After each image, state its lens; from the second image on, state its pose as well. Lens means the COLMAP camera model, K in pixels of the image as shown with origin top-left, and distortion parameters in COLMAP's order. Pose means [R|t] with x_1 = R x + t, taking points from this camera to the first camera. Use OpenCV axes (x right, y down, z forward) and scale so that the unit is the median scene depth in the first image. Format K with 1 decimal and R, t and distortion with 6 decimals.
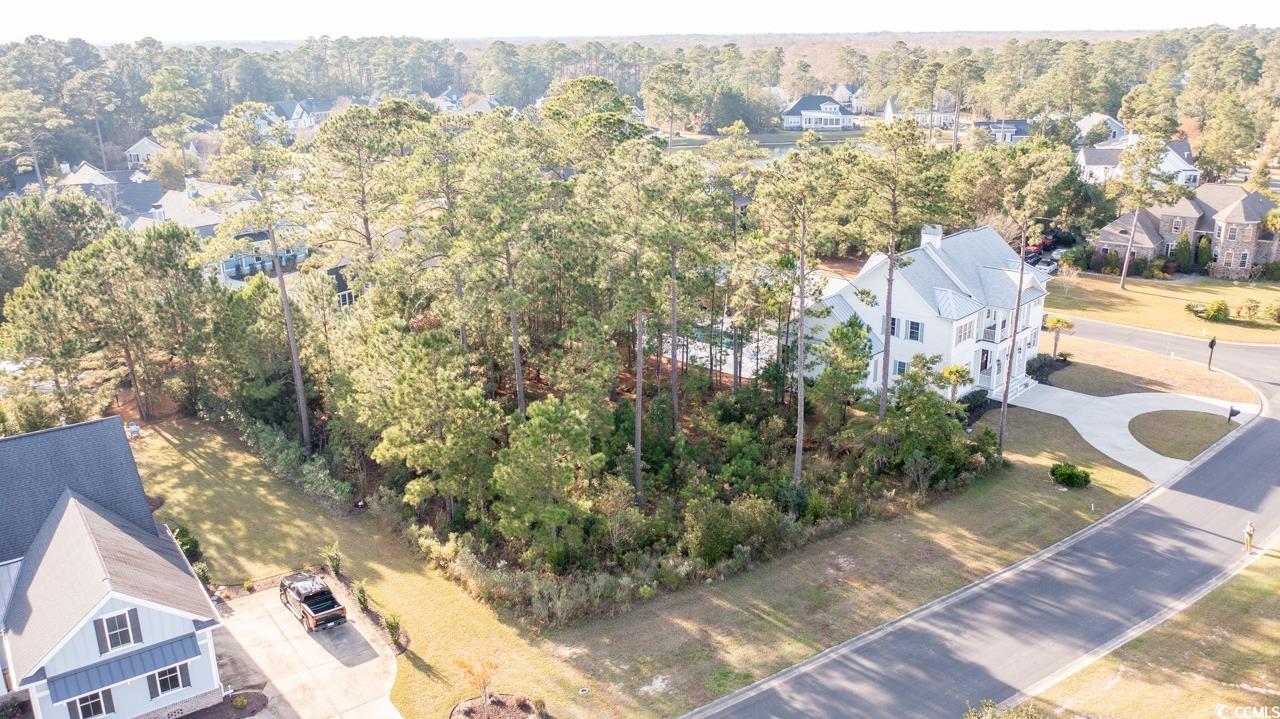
lens RADIAL K [[1001.5, 0, 640.0], [0, 1001.5, 359.5], [0, 0, 1]] dist [-0.024429, 0.010106]
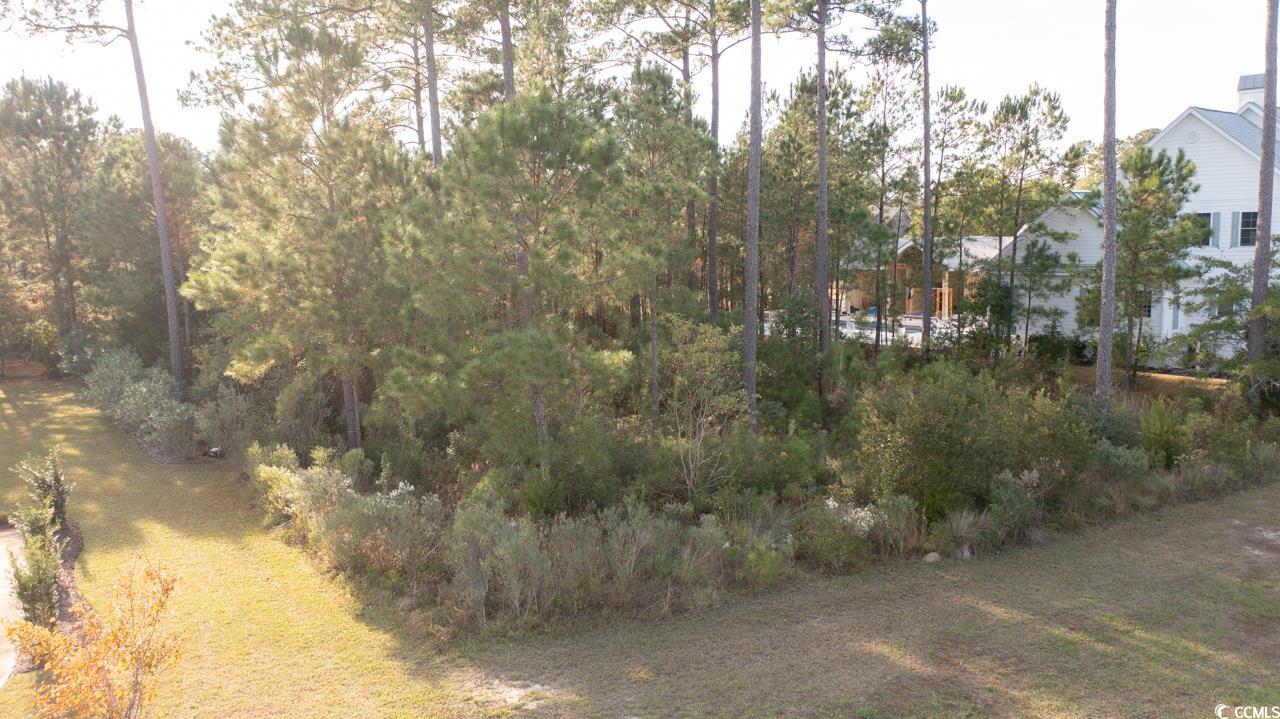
lens RADIAL K [[1017.2, 0, 640.0], [0, 1017.2, 359.5], [0, 0, 1]] dist [0.000544, 0.001177]
pose [[0.992559, 0.002930, -0.121728, 0.005736], [-0.023550, 0.985454, -0.168302, 0.211229], [0.119465, 0.169916, 0.978190, 0.586611]]
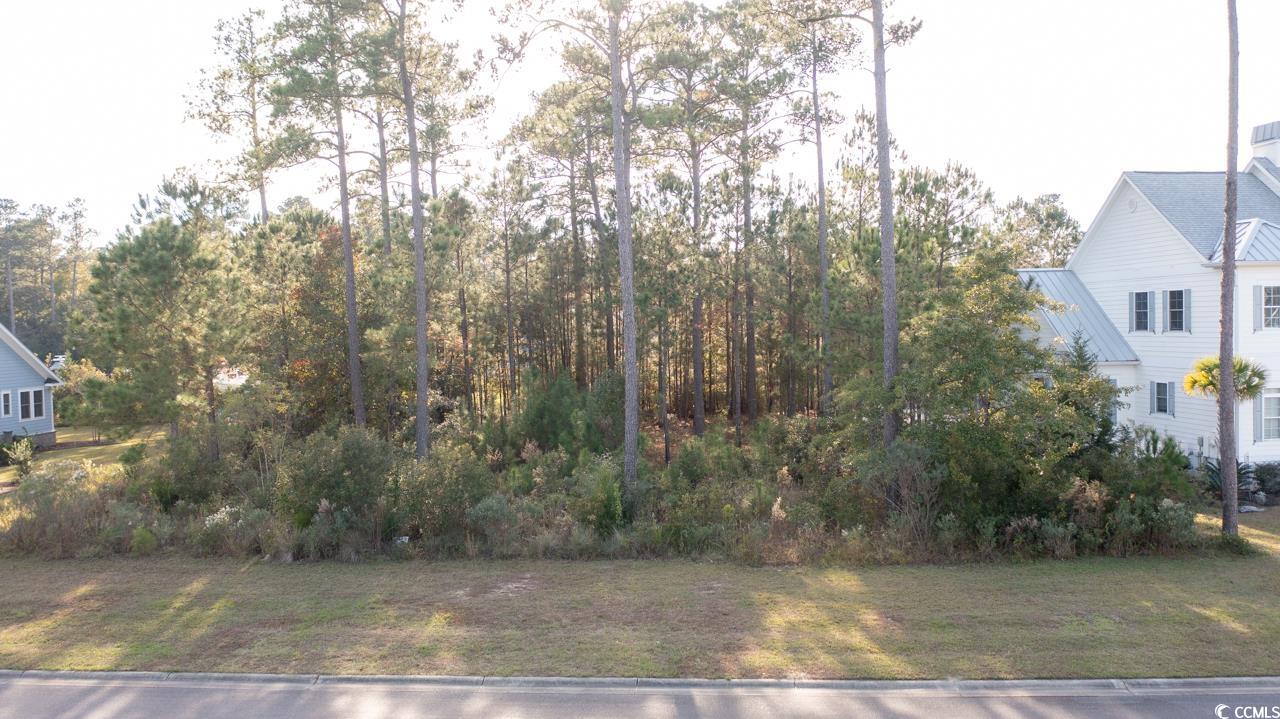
lens RADIAL K [[1017.2, 0, 640.0], [0, 1017.2, 359.5], [0, 0, 1]] dist [0.000544, 0.001177]
pose [[0.781207, 0.033019, -0.623398, 0.528650], [-0.185762, 0.965660, -0.181639, 0.180435], [0.595993, 0.257701, 0.760514, 0.683496]]
